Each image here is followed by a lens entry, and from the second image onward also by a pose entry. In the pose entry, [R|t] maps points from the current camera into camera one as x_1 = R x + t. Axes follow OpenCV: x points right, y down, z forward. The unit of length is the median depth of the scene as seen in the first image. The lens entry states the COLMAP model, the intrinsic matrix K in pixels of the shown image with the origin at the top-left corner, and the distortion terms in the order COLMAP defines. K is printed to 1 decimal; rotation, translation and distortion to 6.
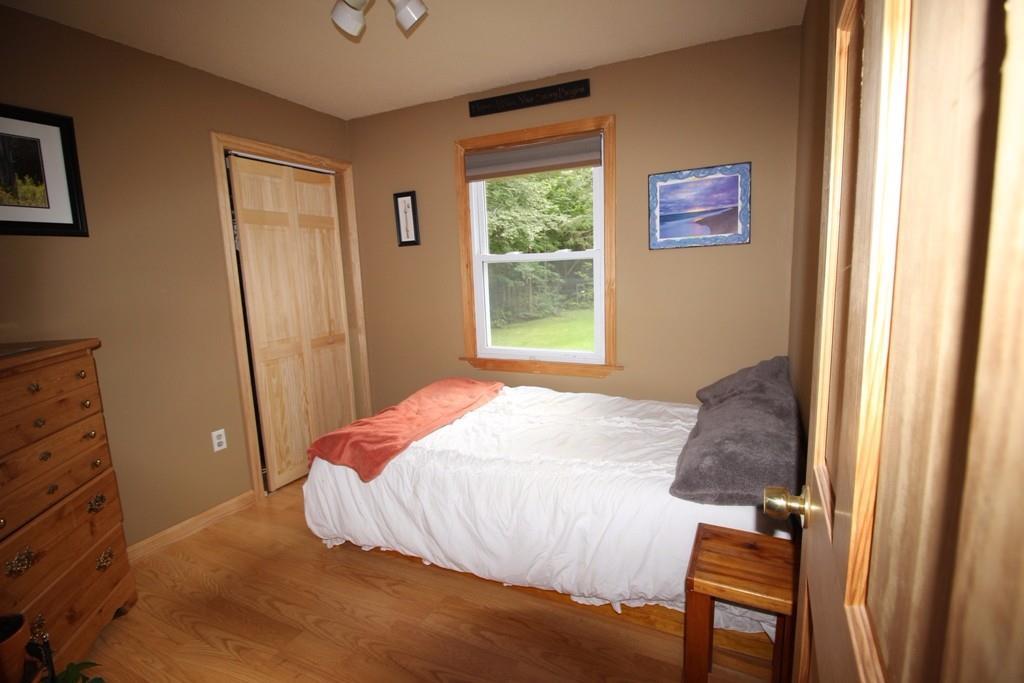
lens RADIAL K [[477.7, 0, 518.8], [0, 477.7, 334.6], [0, 0, 1]] dist [-0.001985, -0.015988]
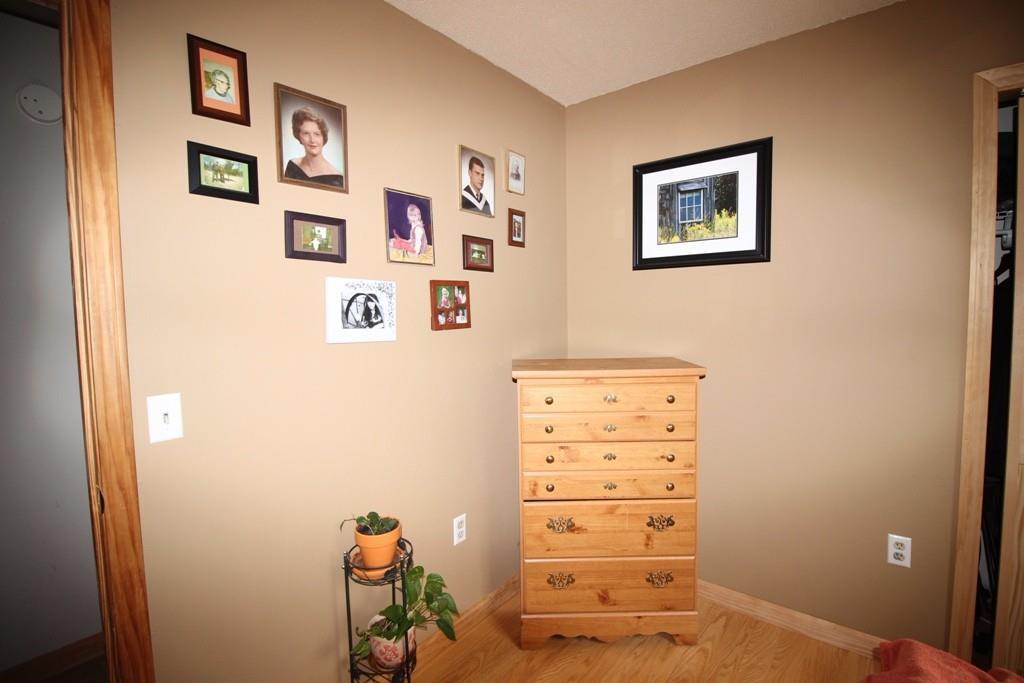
lens RADIAL K [[477.7, 0, 518.8], [0, 477.7, 334.6], [0, 0, 1]] dist [-0.001985, -0.015988]
pose [[-0.227539, 0.094845, -0.969139, 0.146070], [-0.114351, 0.985757, 0.123319, -0.135444], [0.967032, 0.138882, -0.213452, 0.803874]]
